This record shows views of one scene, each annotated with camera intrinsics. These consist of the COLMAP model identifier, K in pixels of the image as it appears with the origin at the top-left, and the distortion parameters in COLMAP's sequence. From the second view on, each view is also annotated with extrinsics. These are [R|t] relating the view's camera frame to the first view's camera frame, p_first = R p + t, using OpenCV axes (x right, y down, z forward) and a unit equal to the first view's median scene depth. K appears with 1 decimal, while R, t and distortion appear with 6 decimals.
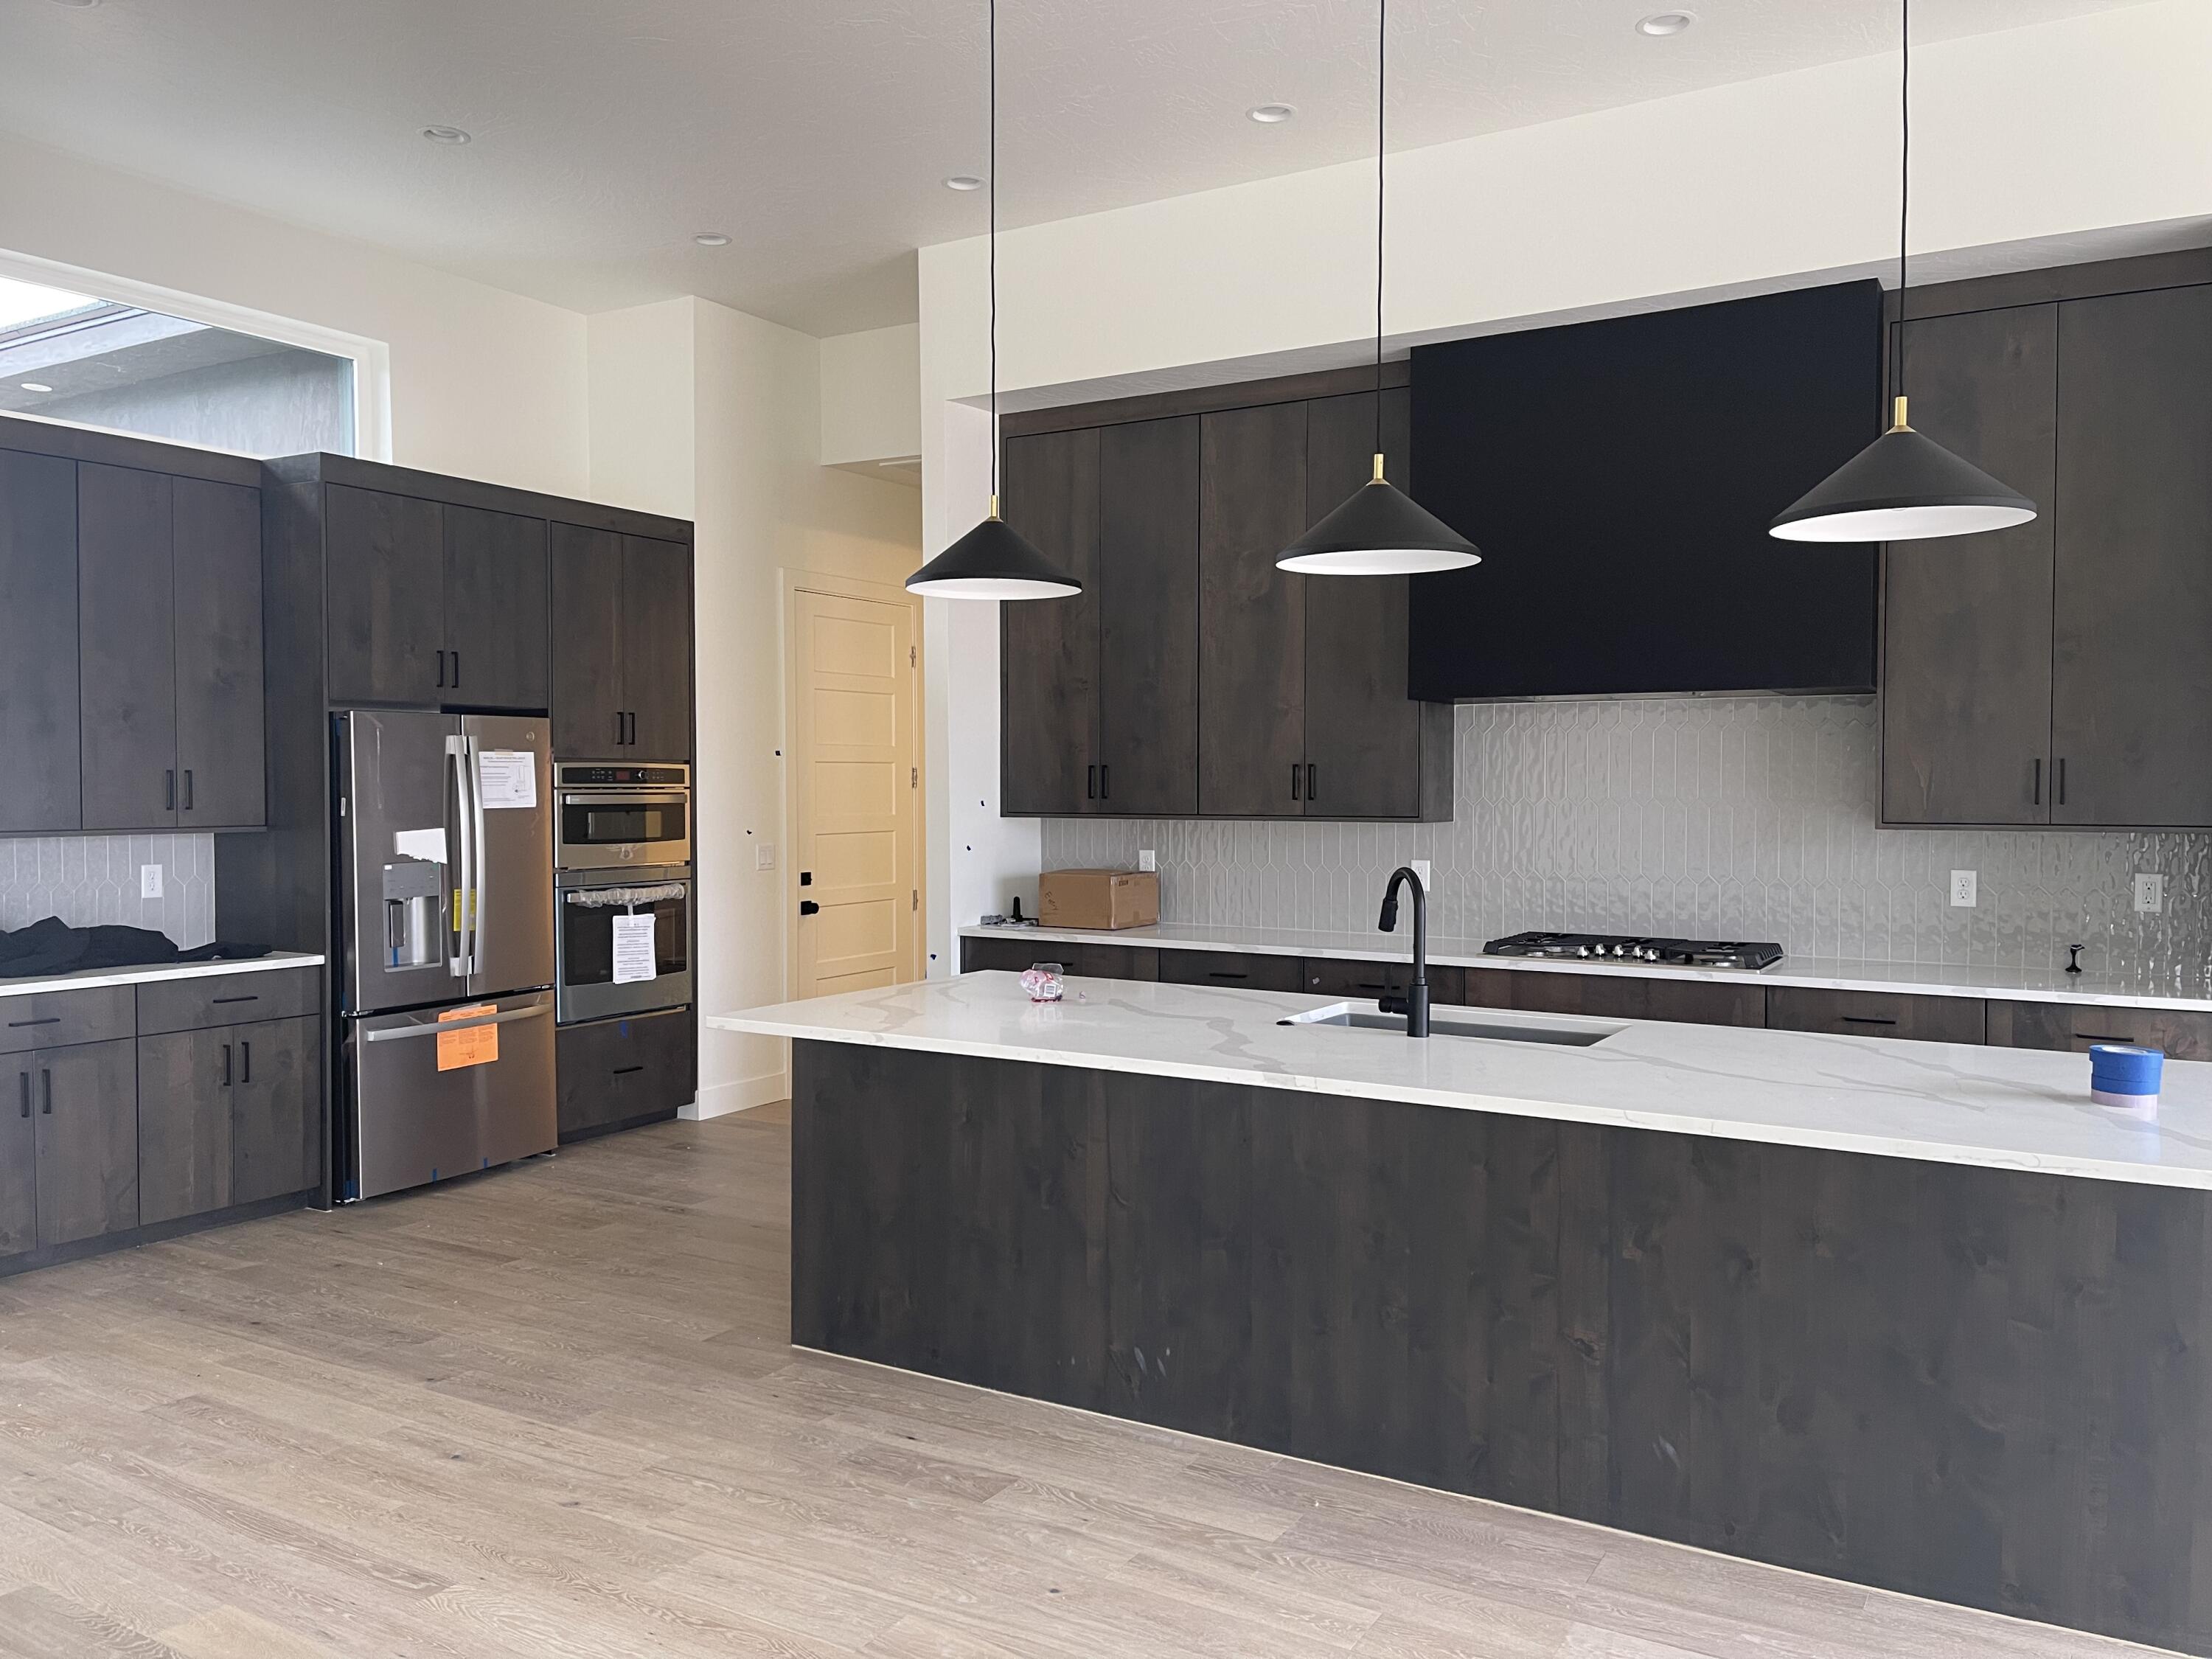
lens RADIAL K [[1677.2, 0, 1100.2], [0, 1677.2, 823.7], [0, 0, 1]] dist [0.080380, -0.103850]
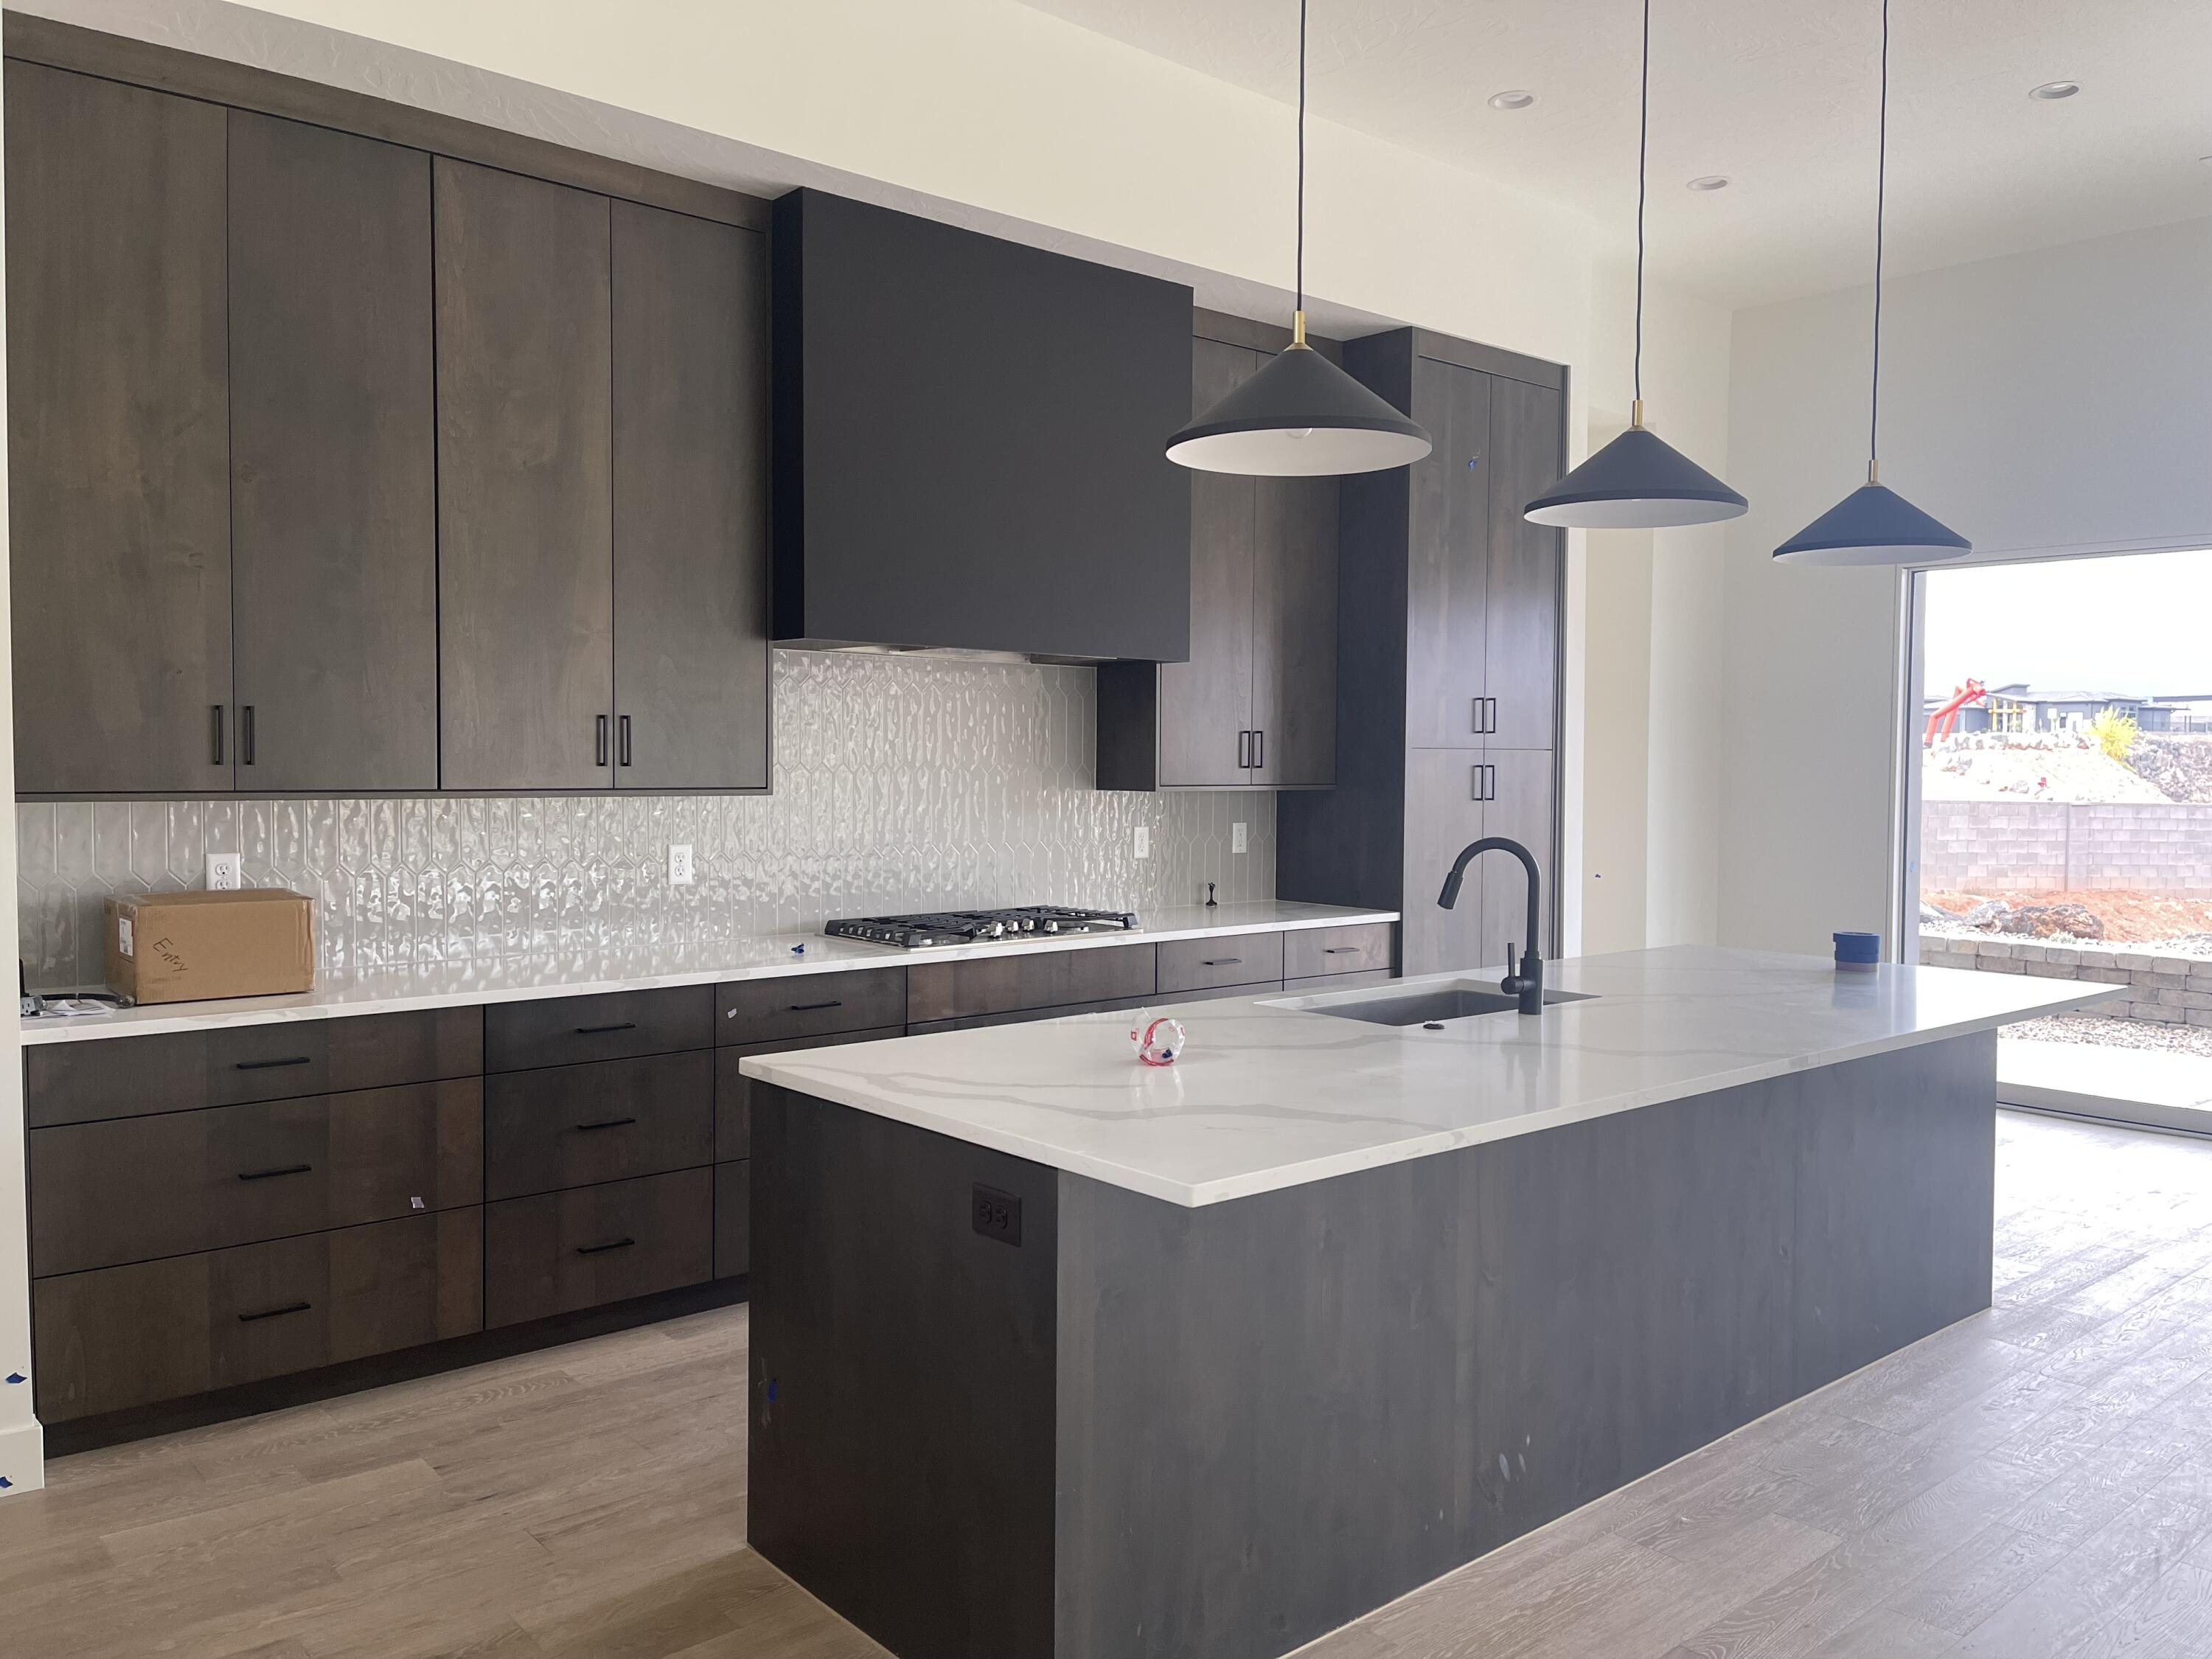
lens RADIAL K [[1677.2, 0, 1100.2], [0, 1677.2, 823.7], [0, 0, 1]] dist [0.080380, -0.103850]
pose [[0.309460, -0.035734, 0.950241, -0.518282], [0.015321, 0.999351, 0.032591, -0.010524], [-0.950789, 0.004473, 0.309807, 0.612859]]
